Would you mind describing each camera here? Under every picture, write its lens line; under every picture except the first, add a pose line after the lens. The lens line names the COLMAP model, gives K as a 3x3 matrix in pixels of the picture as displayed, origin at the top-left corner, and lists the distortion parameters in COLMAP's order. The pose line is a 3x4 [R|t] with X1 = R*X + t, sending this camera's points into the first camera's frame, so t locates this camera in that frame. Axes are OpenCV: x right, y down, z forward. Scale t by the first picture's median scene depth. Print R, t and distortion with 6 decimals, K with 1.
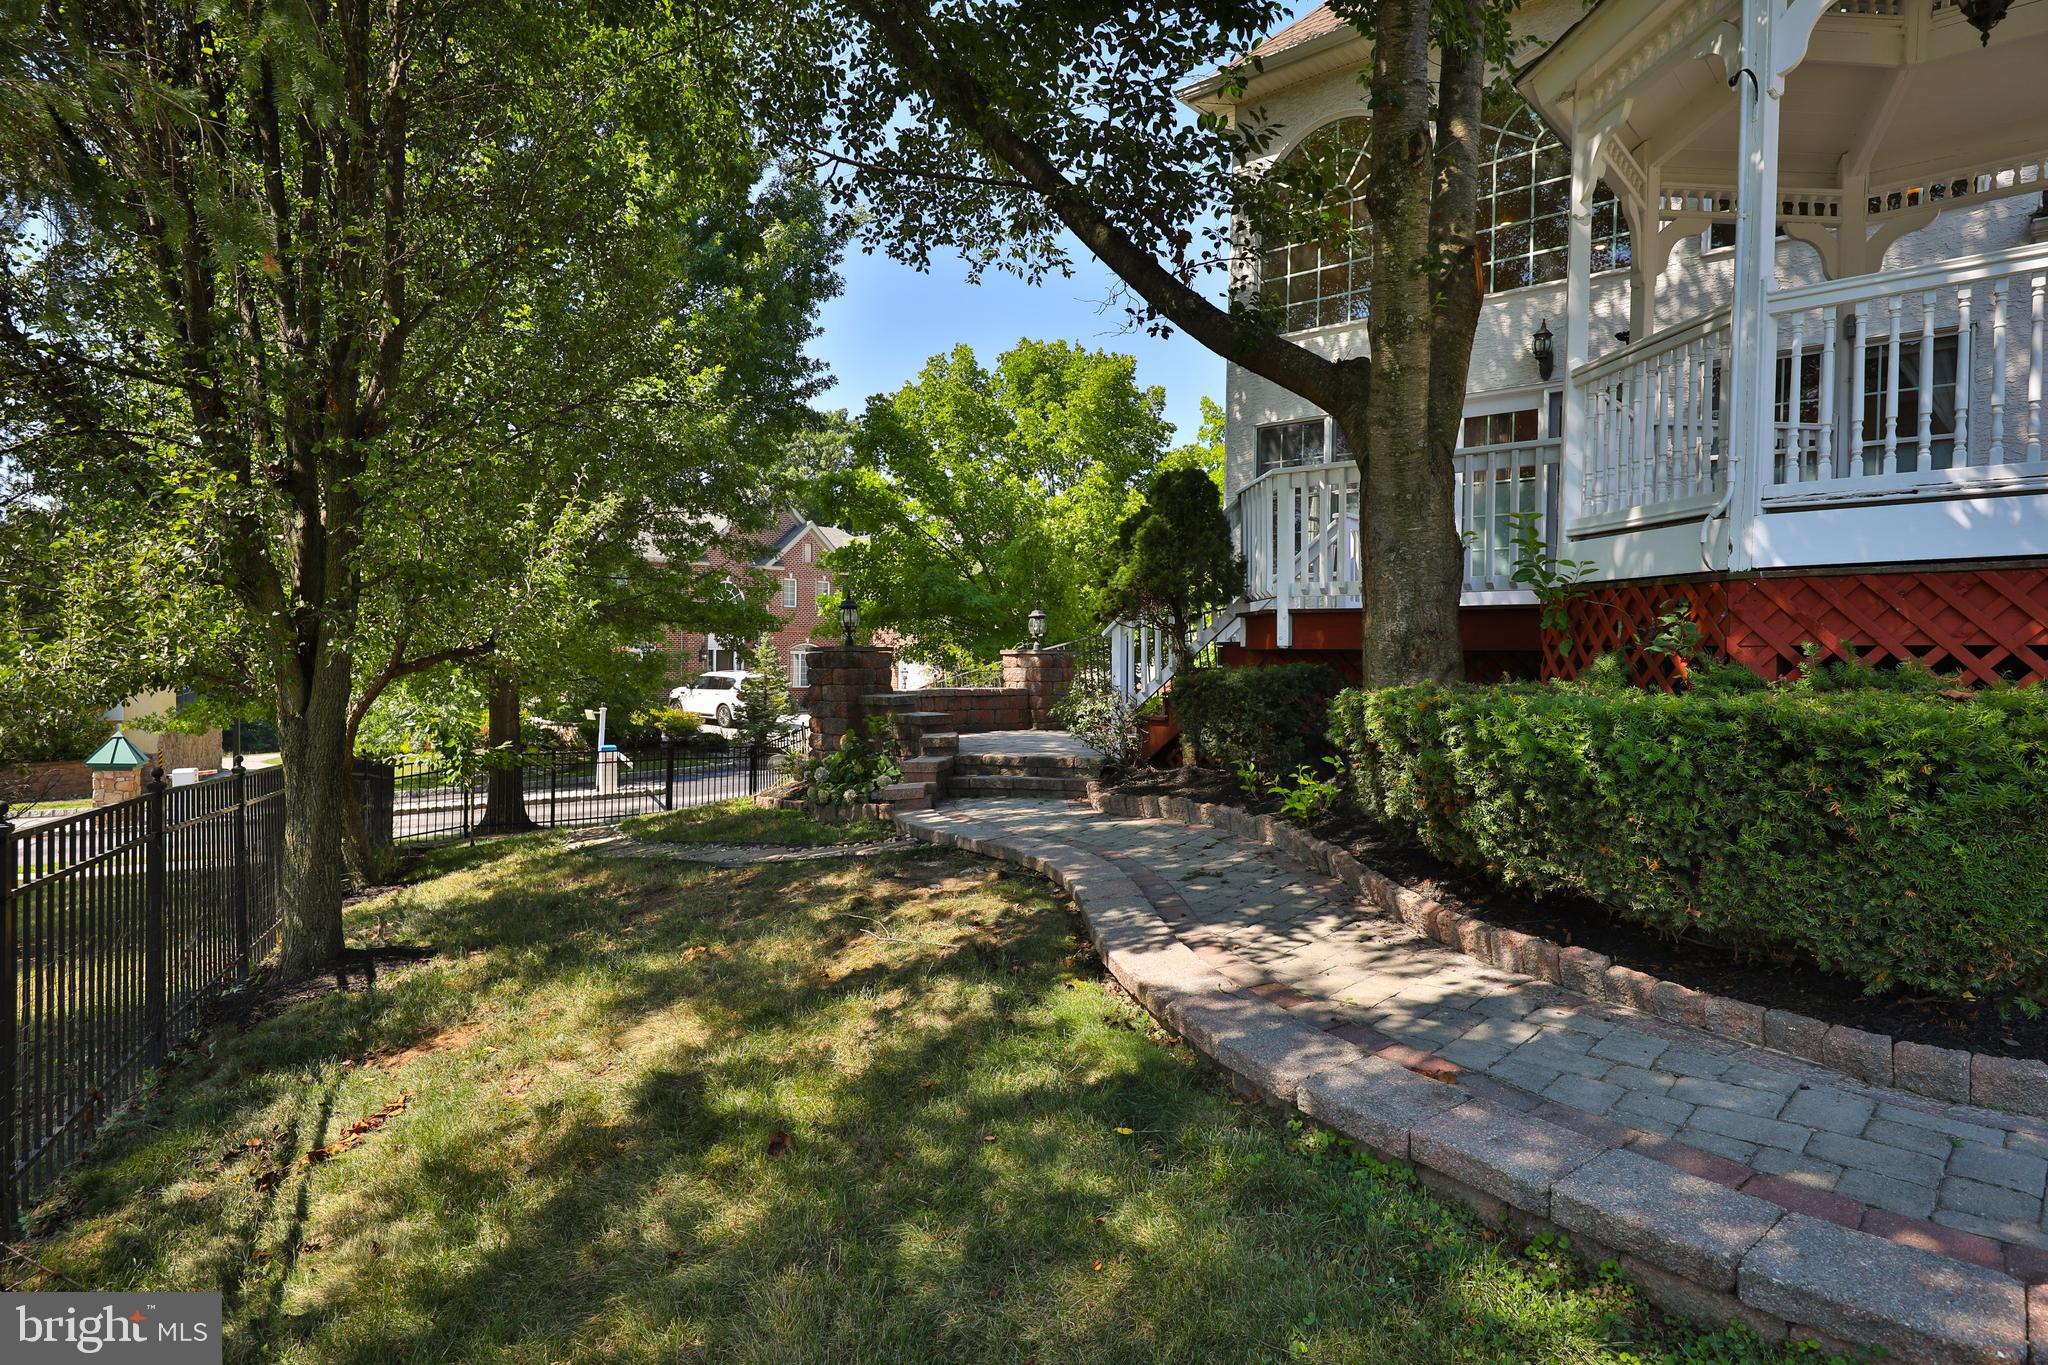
lens RADIAL K [[1118.9, 0, 1024.6], [0, 1118.9, 647.4], [0, 0, 1]] dist [-0.000701, -0.000201]
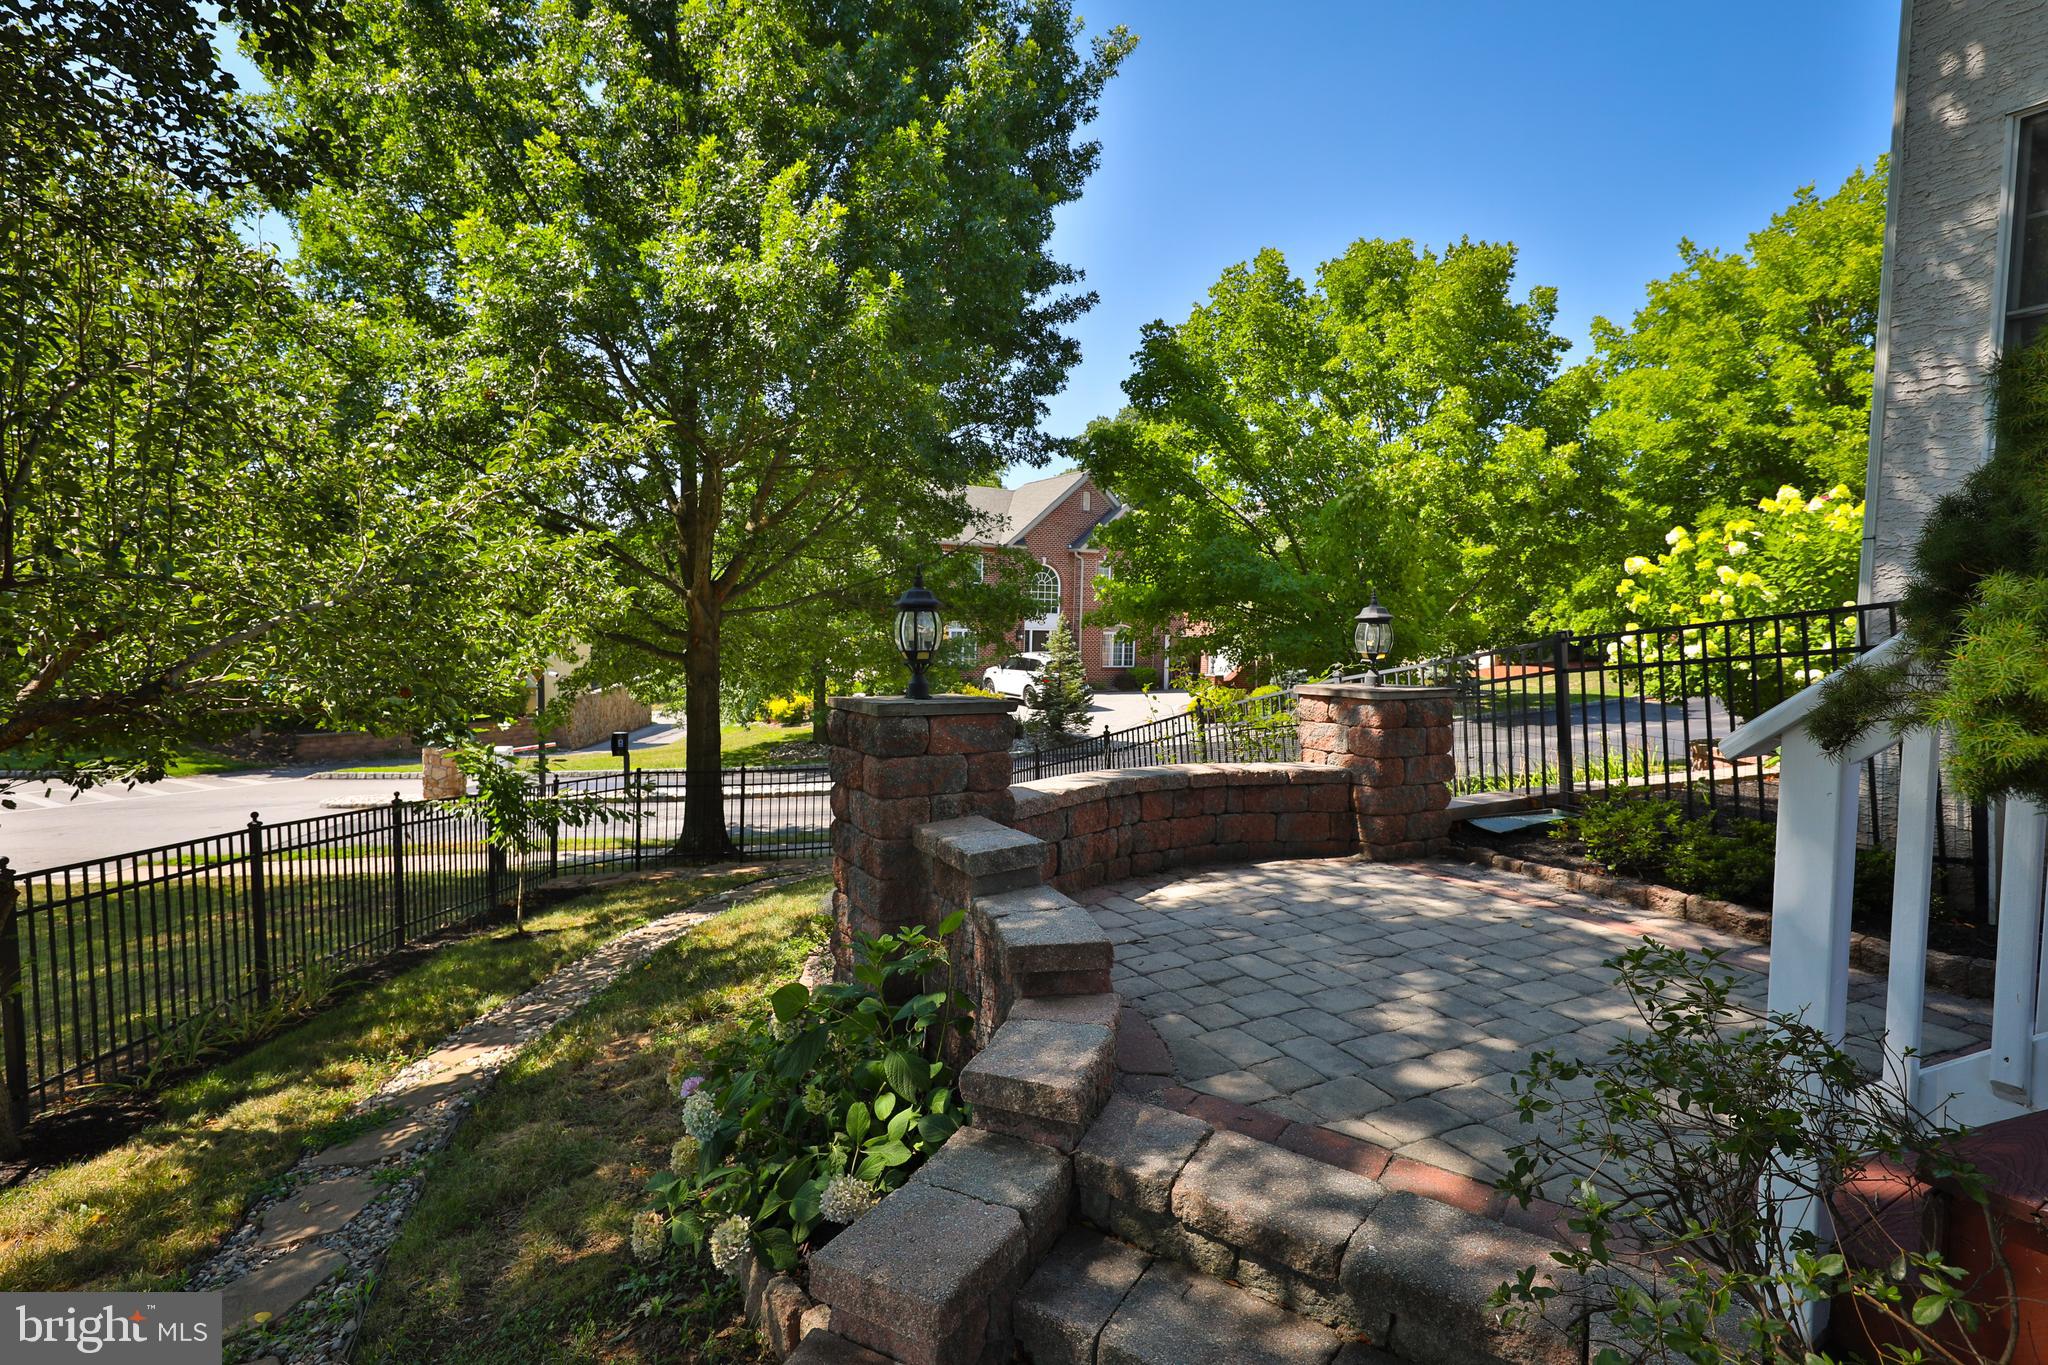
lens RADIAL K [[976.6, 0, 1024.0], [0, 976.6, 682.5], [0, 0, 1]] dist [0.012255, -0.000182]
pose [[0.951340, 0.027904, -0.306877, -0.001194], [-0.009510, 0.998076, 0.061274, -0.012764], [0.307996, -0.055374, 0.949775, 0.293808]]
